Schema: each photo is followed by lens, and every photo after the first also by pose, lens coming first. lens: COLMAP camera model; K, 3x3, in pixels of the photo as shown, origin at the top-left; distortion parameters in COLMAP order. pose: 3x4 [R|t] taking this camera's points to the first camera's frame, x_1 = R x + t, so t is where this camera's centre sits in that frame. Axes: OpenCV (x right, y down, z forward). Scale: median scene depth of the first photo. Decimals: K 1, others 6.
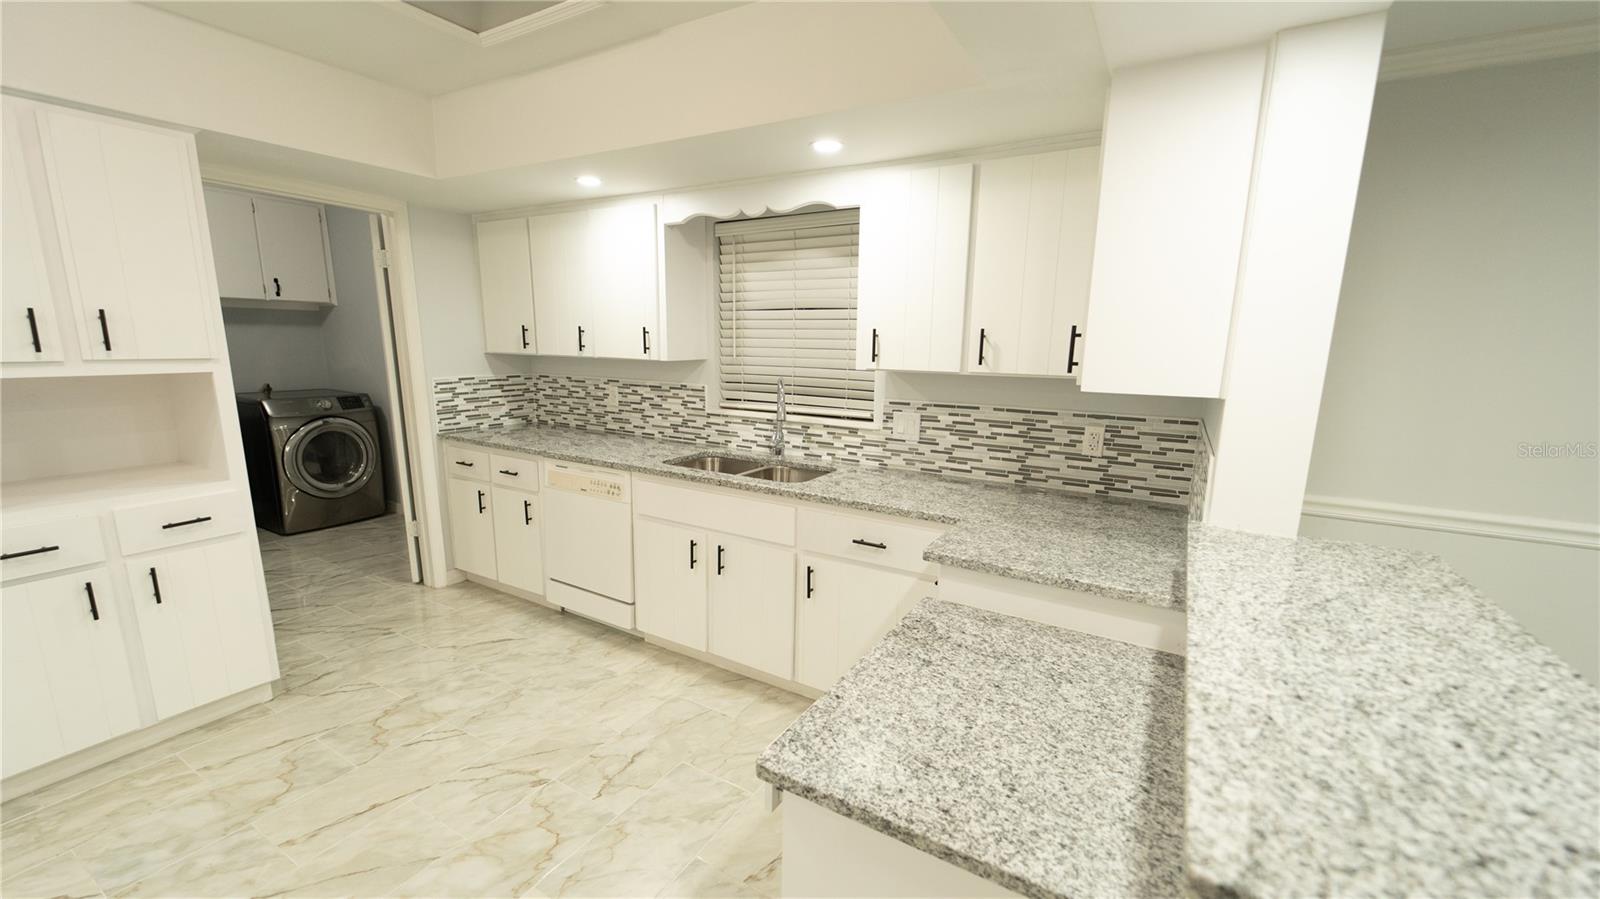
lens RADIAL K [[634.7, 0, 803.1], [0, 634.7, 459.1], [0, 0, 1]] dist [-0.000132, -0.000262]
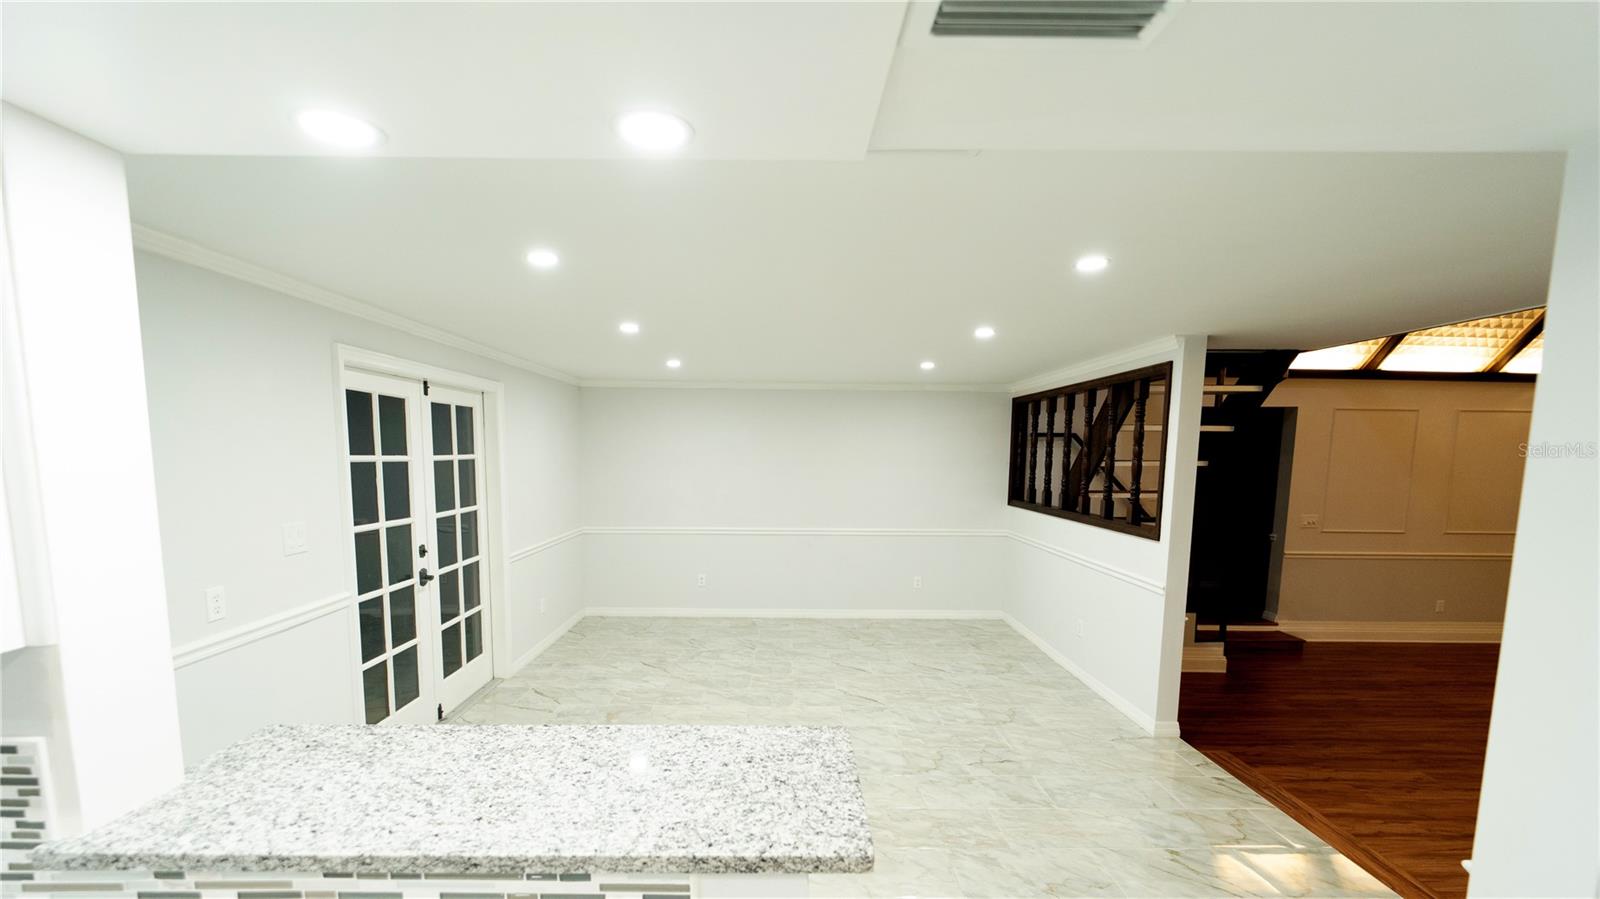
lens RADIAL K [[642.2, 0, 792.7], [0, 642.2, 433.0], [0, 0, 1]] dist [-0.000838, -0.000367]
pose [[-0.520673, 0.004810, 0.853743, -0.123106], [0.143355, 0.986279, 0.081872, -0.105767], [-0.841635, 0.165017, -0.514218, 0.285221]]
